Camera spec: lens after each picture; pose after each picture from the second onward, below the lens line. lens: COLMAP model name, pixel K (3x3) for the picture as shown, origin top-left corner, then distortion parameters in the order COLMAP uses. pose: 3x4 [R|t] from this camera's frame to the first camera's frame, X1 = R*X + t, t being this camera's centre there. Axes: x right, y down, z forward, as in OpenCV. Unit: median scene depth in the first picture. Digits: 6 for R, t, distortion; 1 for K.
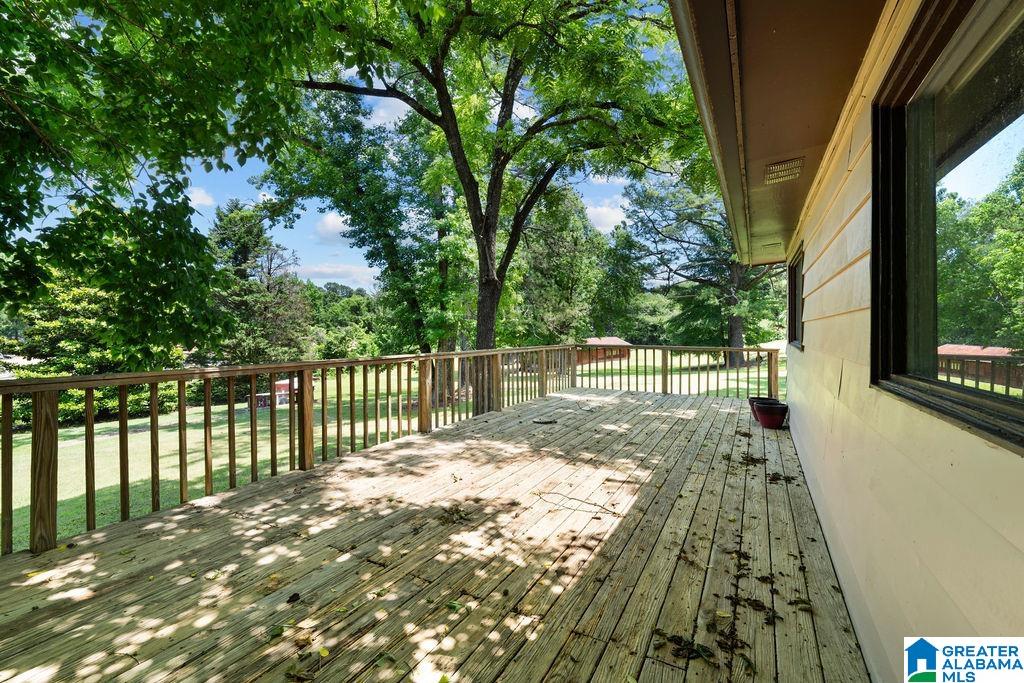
lens RADIAL K [[434.7, 0, 510.7], [0, 434.7, 333.8], [0, 0, 1]] dist [-0.001295, -0.000171]
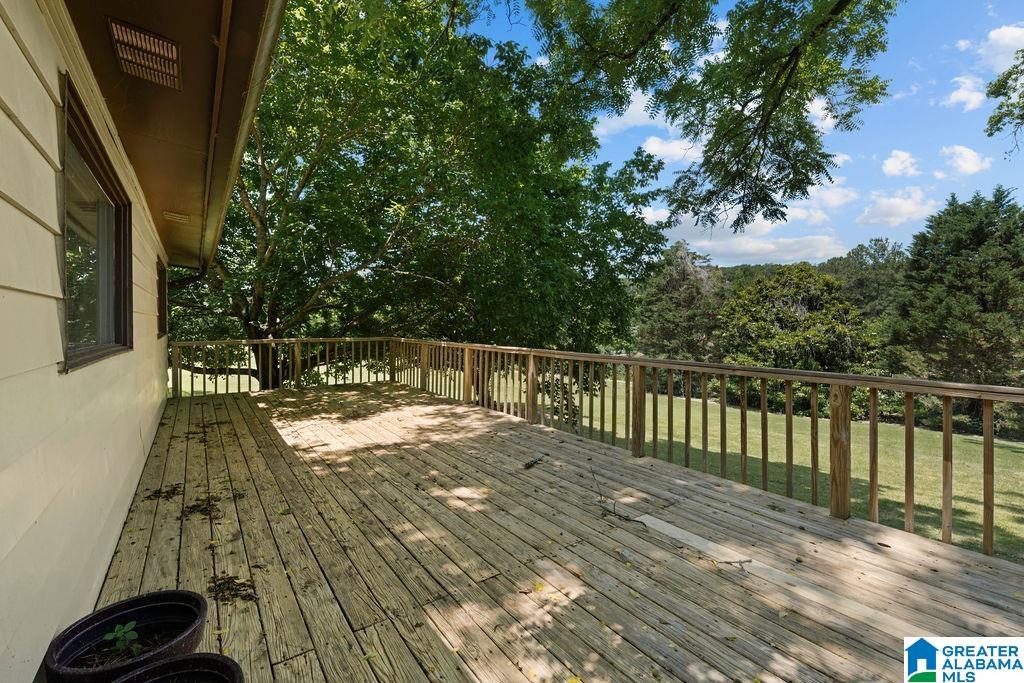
lens RADIAL K [[434.7, 0, 510.7], [0, 434.7, 333.8], [0, 0, 1]] dist [-0.001295, -0.000171]
pose [[-0.421761, 0.027630, -0.906286, 0.110630], [-0.002657, 0.999494, 0.031709, -0.000931], [0.906703, 0.015782, -0.421474, 0.198231]]
